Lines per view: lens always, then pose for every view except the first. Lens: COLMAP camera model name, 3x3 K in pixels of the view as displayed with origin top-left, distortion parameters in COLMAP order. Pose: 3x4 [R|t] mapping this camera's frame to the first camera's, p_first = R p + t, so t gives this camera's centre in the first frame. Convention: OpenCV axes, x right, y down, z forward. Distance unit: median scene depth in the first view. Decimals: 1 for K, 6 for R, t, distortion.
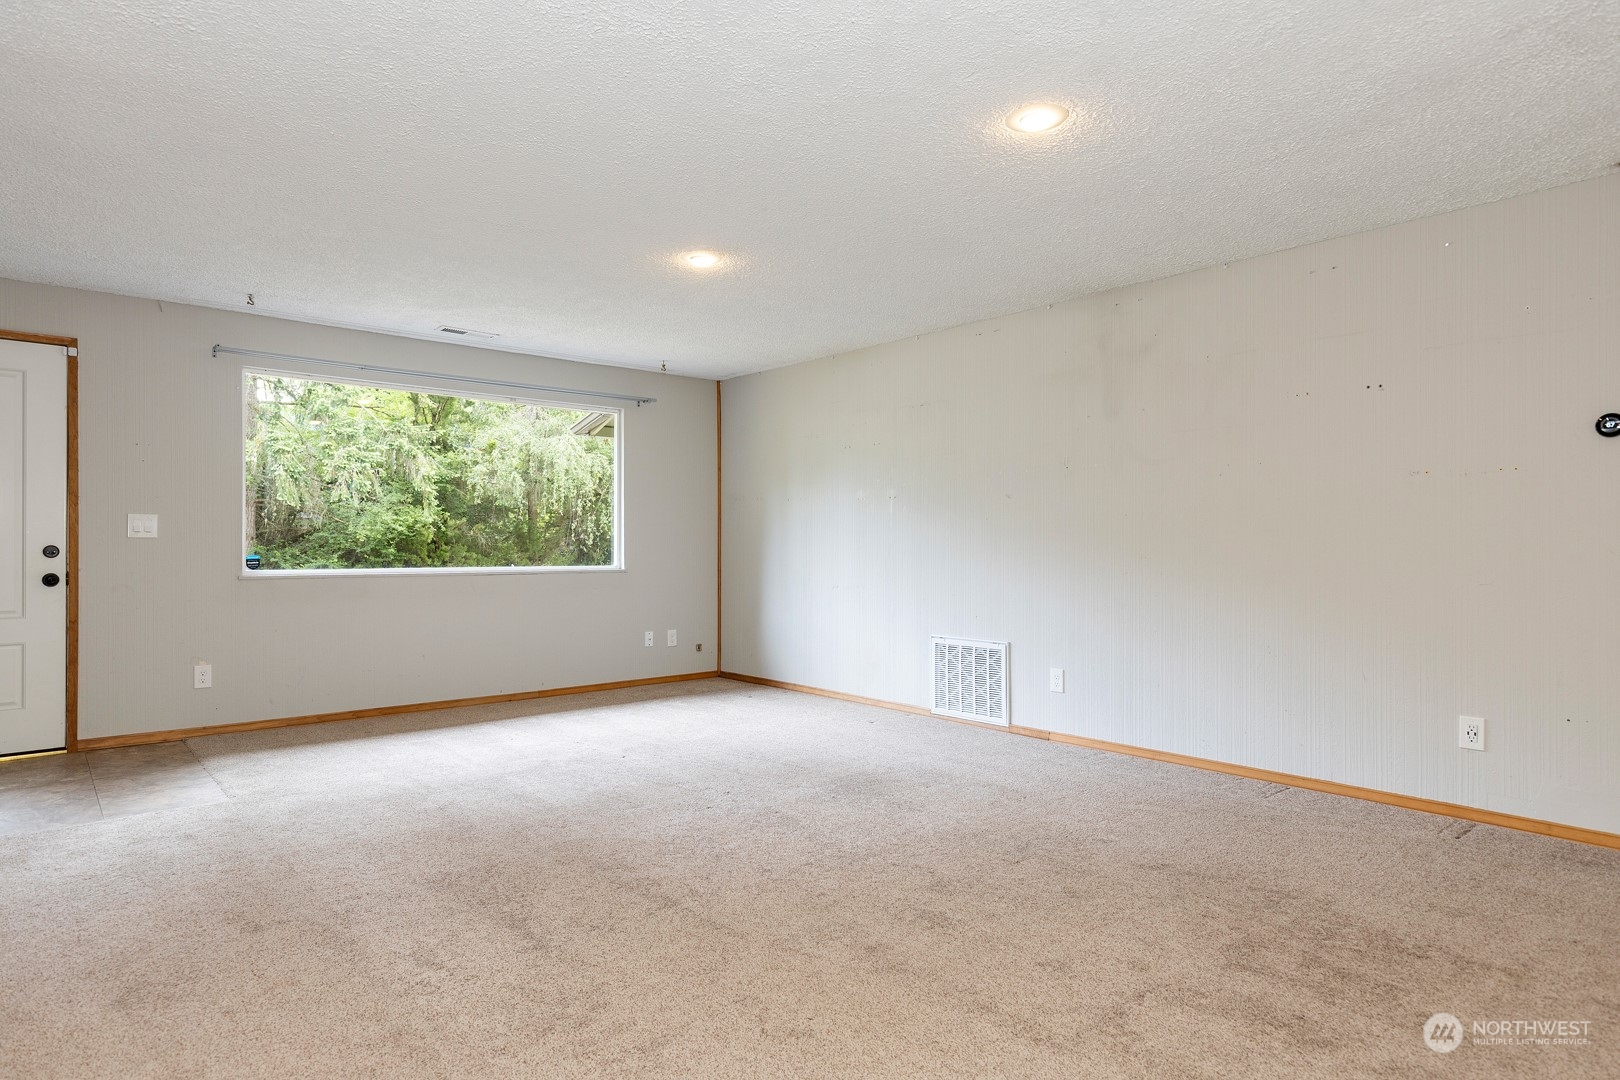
lens RADIAL K [[910.3, 0, 810.0], [0, 910.3, 540.0], [0, 0, 1]] dist [0.056996, -0.021838]
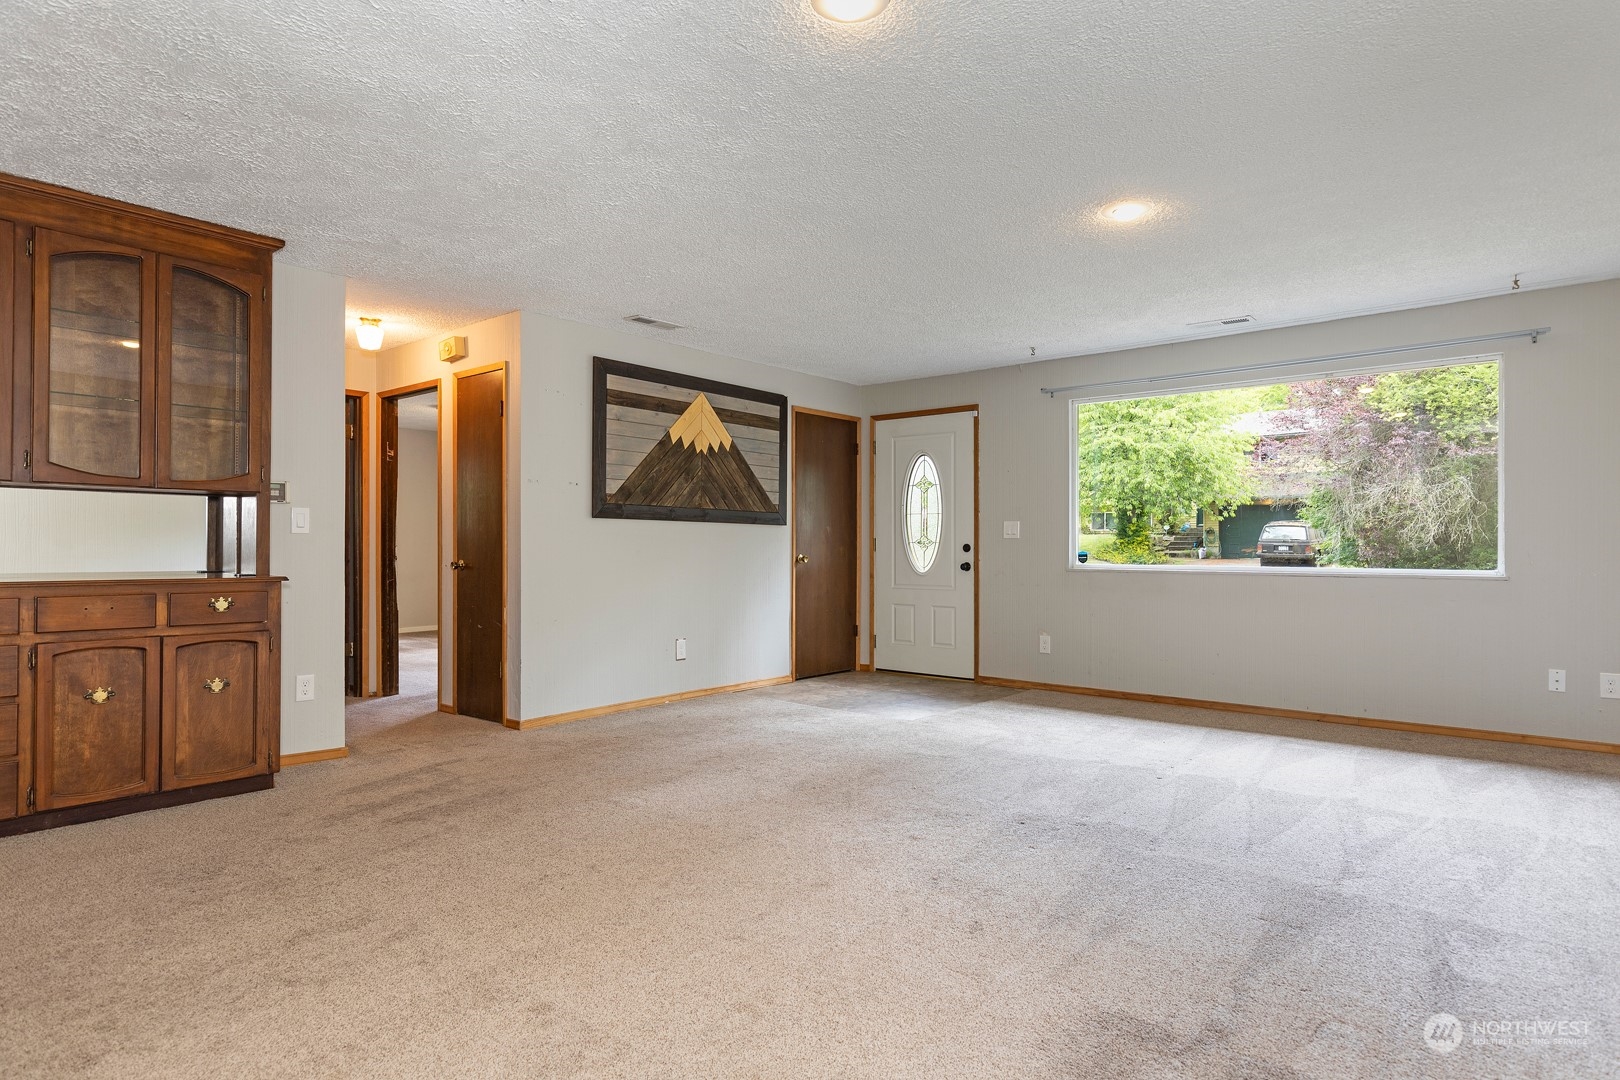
lens RADIAL K [[910.3, 0, 810.0], [0, 910.3, 540.0], [0, 0, 1]] dist [0.056996, -0.021838]
pose [[0.188333, -0.002877, -0.982101, 0.573698], [0.009366, 0.999955, -0.001133, -0.001119], [0.982061, -0.008985, 0.188351, 0.456270]]
